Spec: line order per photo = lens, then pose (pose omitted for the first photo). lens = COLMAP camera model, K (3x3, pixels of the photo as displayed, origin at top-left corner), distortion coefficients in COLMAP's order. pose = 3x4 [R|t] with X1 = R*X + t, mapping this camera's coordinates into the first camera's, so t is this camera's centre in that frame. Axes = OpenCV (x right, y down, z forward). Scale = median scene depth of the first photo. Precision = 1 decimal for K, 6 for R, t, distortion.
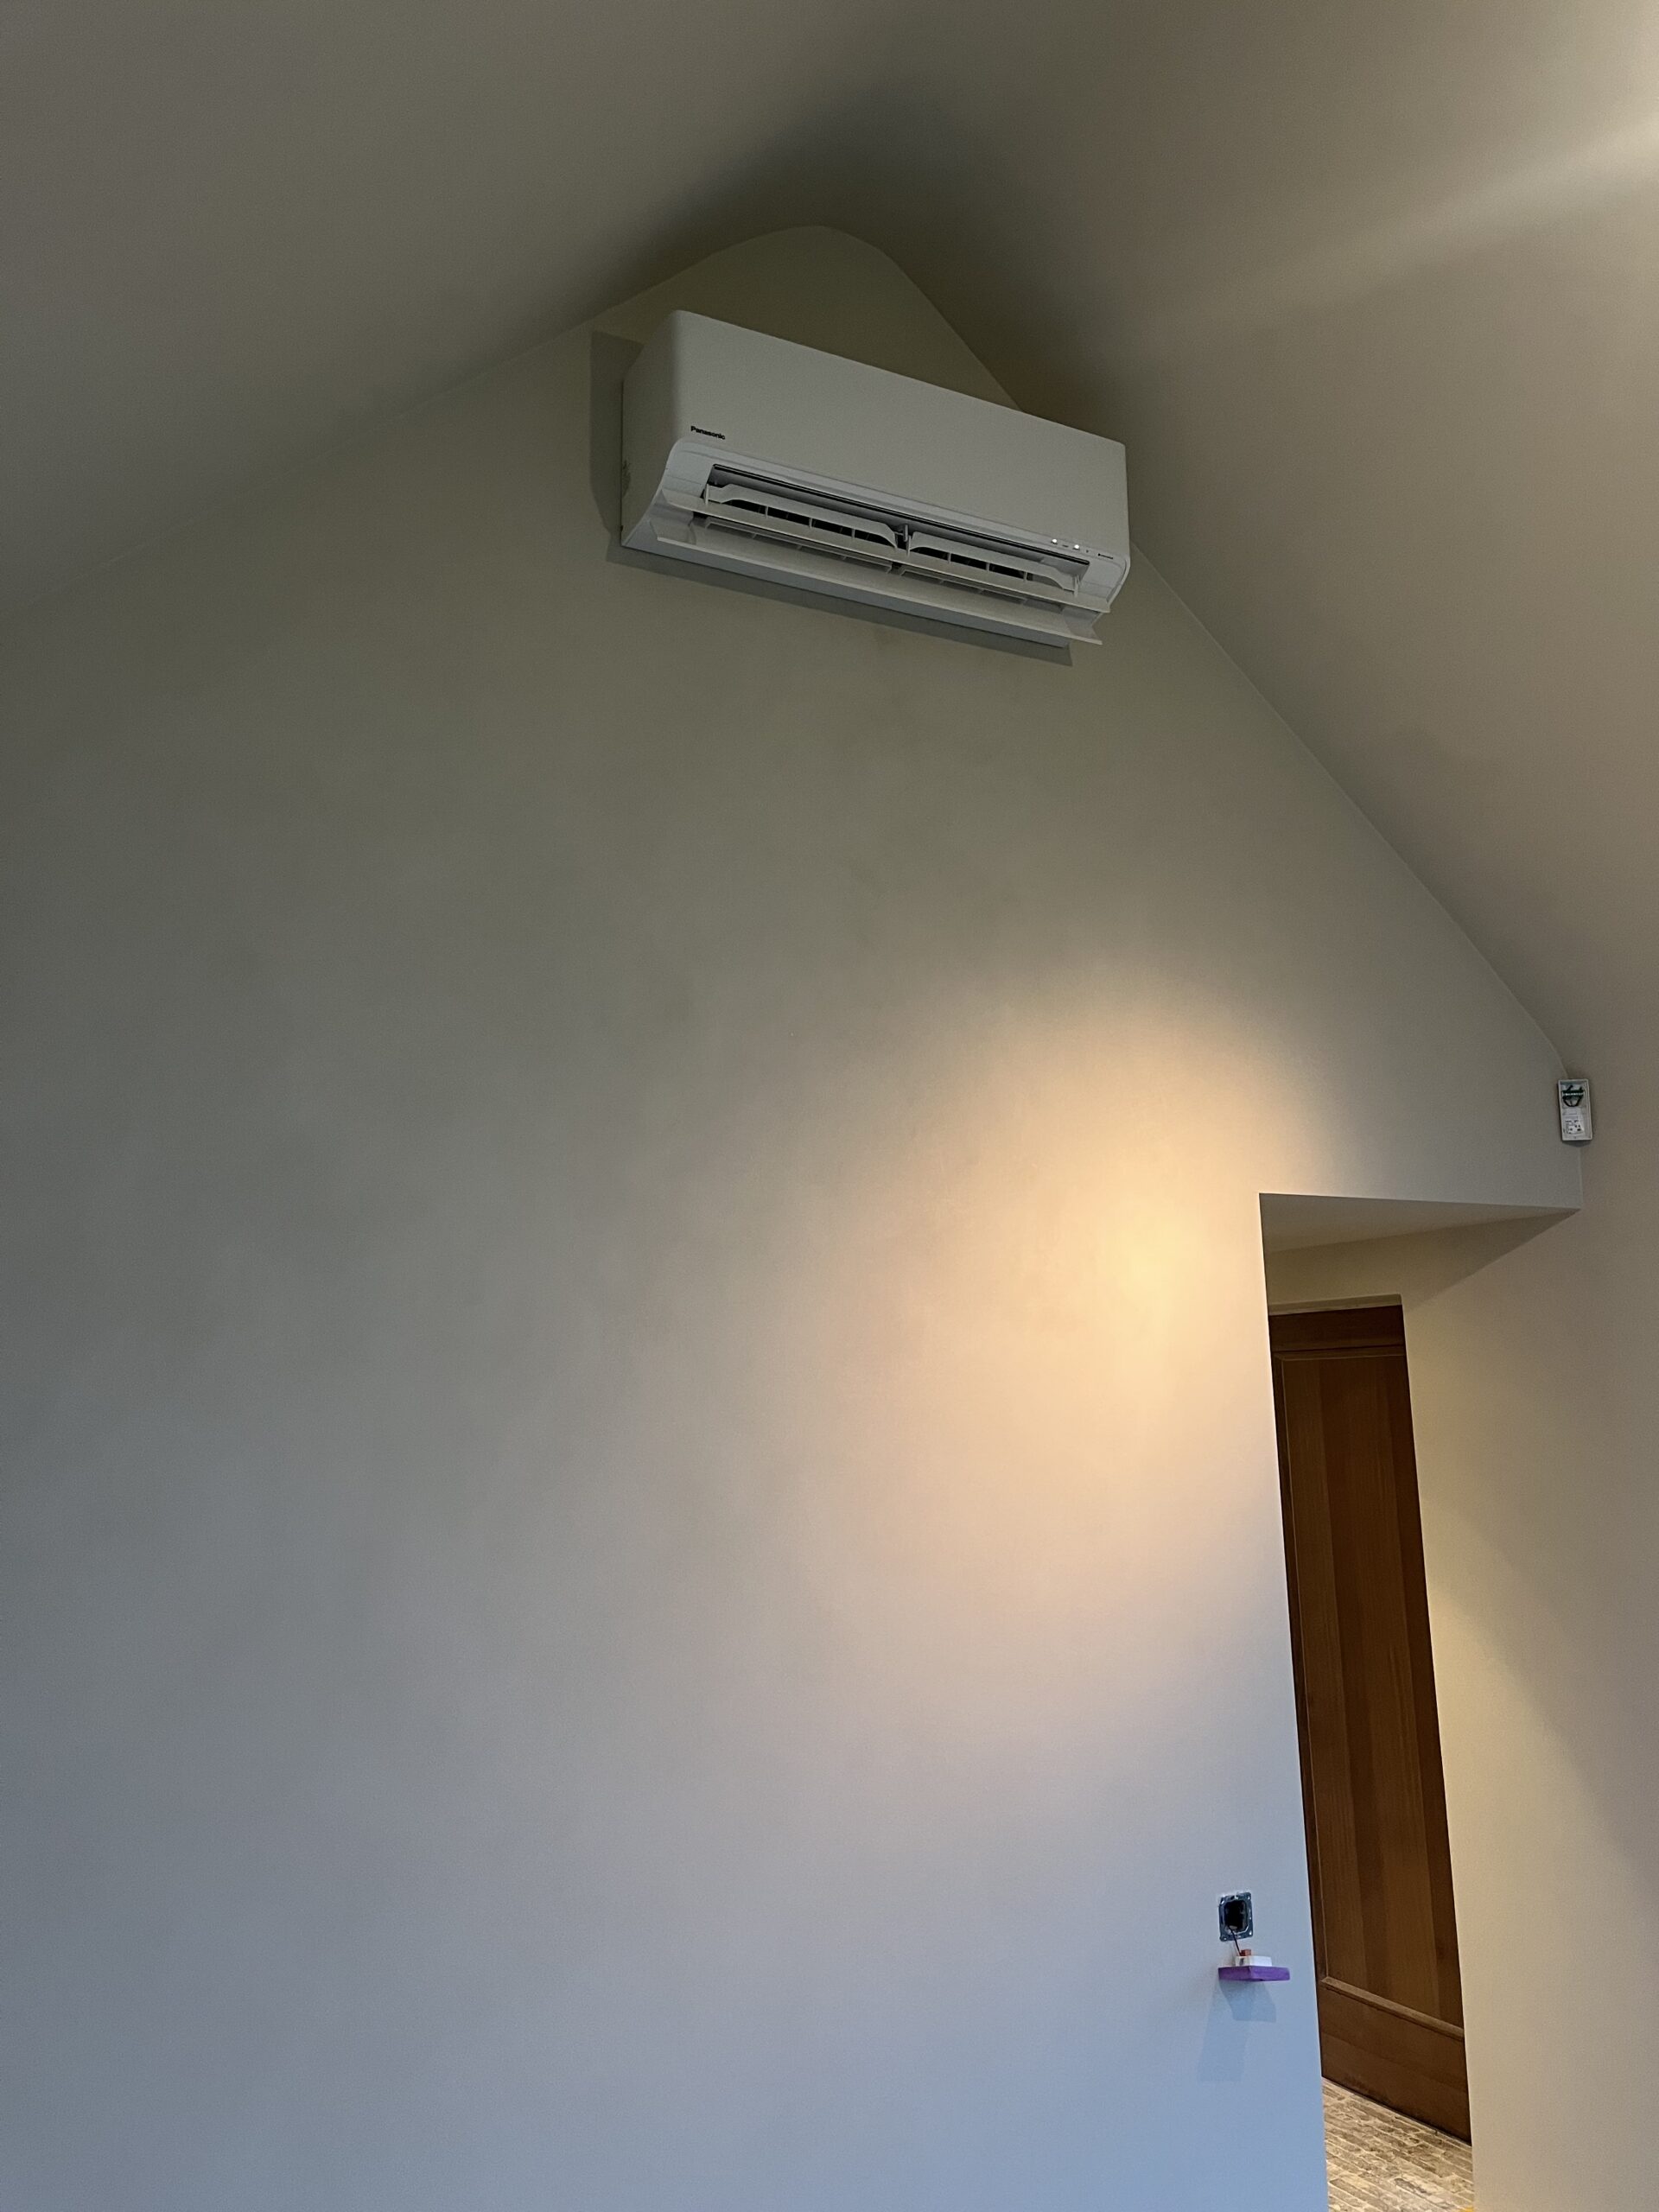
lens RADIAL K [[1692.7, 0, 829.5], [0, 1692.7, 1106.0], [0, 0, 1]] dist [0.063344, -0.109586]
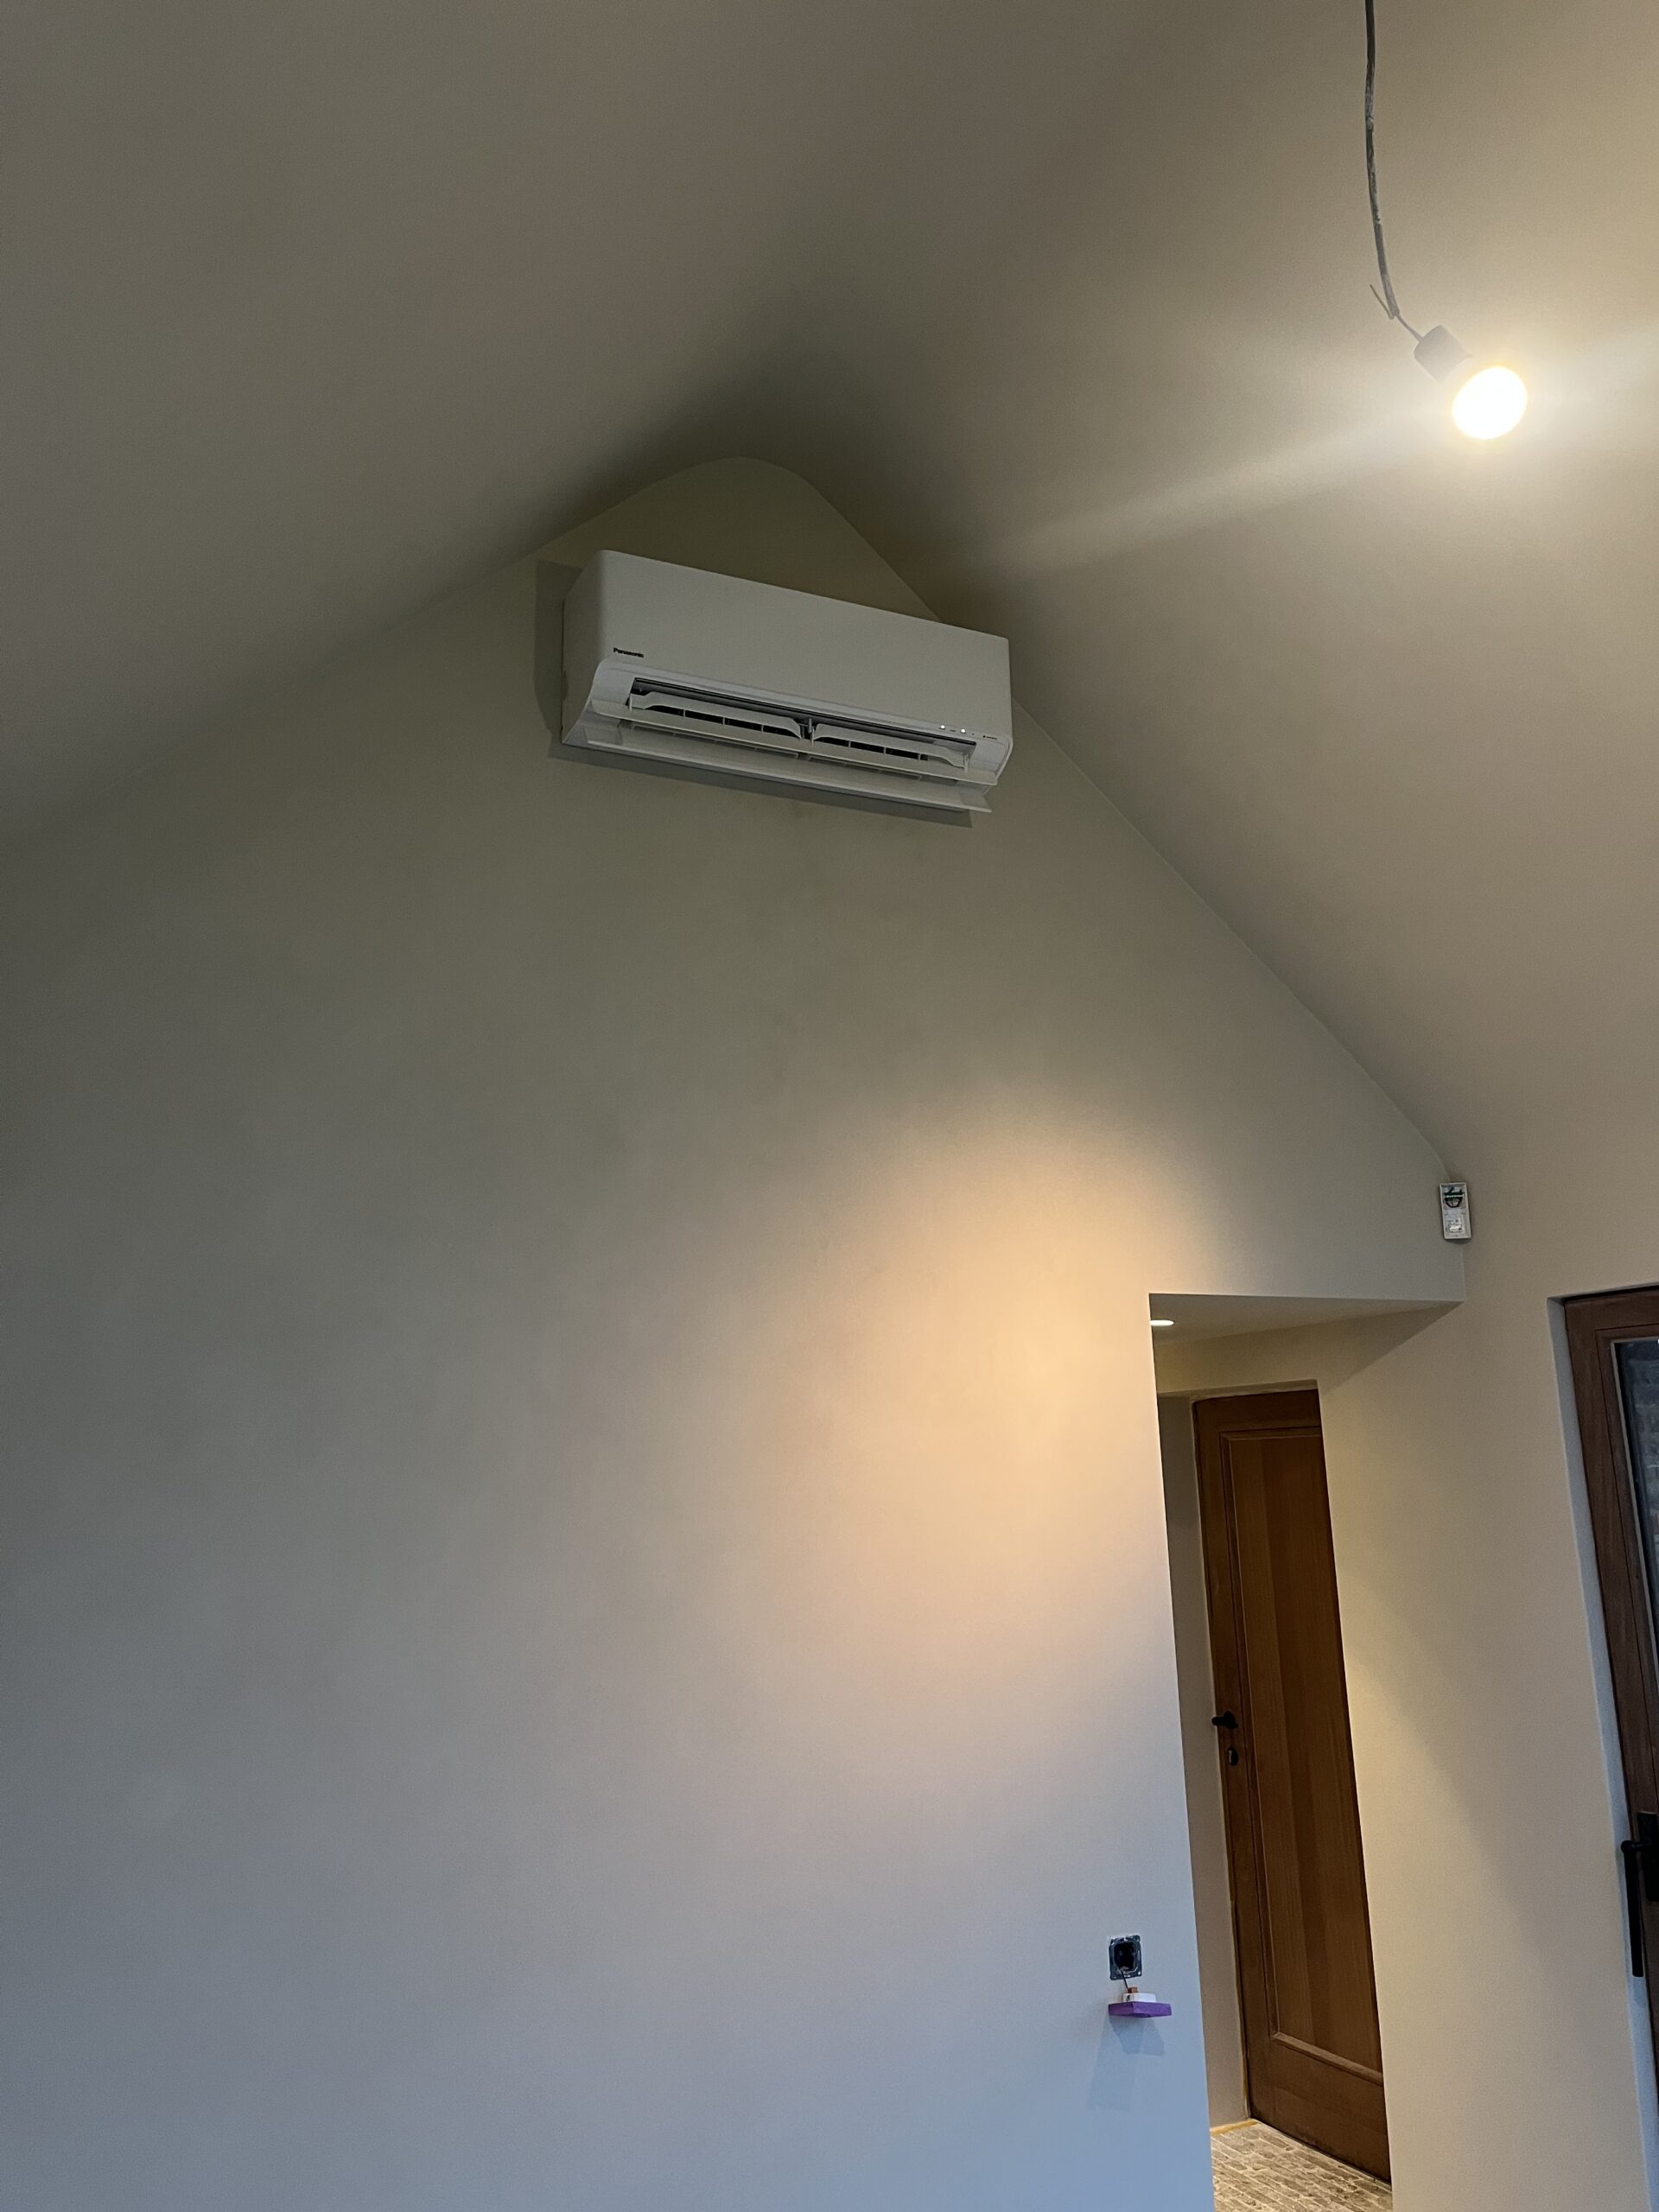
lens RADIAL K [[1660.7, 0, 829.5], [0, 1660.7, 1106.0], [0, 0, 1]] dist [0.081611, -0.122861]
pose [[0.999577, -0.014280, -0.025329, 0.077369], [0.013112, 0.998869, -0.045692, -0.025600], [0.025953, 0.045341, 0.998634, -0.107843]]
